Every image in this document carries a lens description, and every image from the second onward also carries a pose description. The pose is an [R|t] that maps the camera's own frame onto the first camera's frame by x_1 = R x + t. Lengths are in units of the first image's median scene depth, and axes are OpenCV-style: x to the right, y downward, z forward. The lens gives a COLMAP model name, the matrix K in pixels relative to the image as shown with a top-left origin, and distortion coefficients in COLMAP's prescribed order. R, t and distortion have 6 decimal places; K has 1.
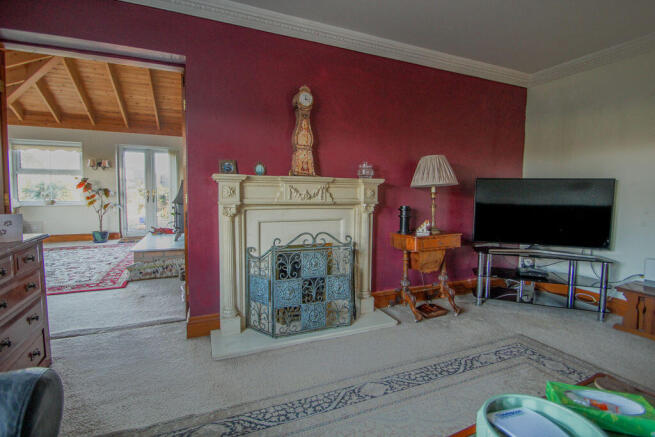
lens RADIAL K [[301.4, 0, 314.7], [0, 301.4, 211.1], [0, 0, 1]] dist [-0.010119, -0.000996]
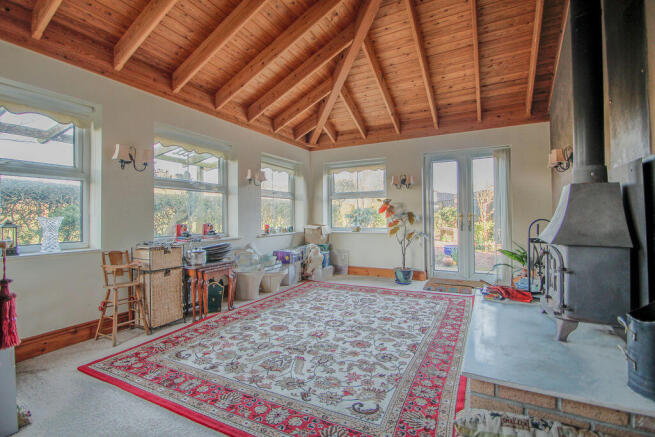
lens RADIAL K [[301.4, 0, 326.1], [0, 301.4, 214.5], [0, 0, 1]] dist [-0.010119, -0.000996]
pose [[0.637303, -0.019927, -0.770356, -0.256226], [-0.030638, 0.998220, -0.051169, -0.025347], [0.770004, 0.056212, 0.635558, 0.367718]]
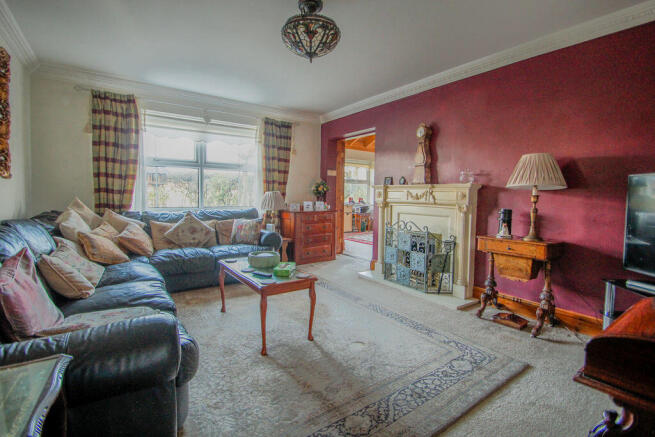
lens RADIAL K [[301.4, 0, 326.2], [0, 301.4, 213.8], [0, 0, 1]] dist [-0.010119, -0.000996]
pose [[0.225390, 0.052939, -0.972829, 0.489172], [-0.075419, 0.996474, 0.036752, 0.003166], [0.971345, 0.065086, 0.228588, 0.087800]]
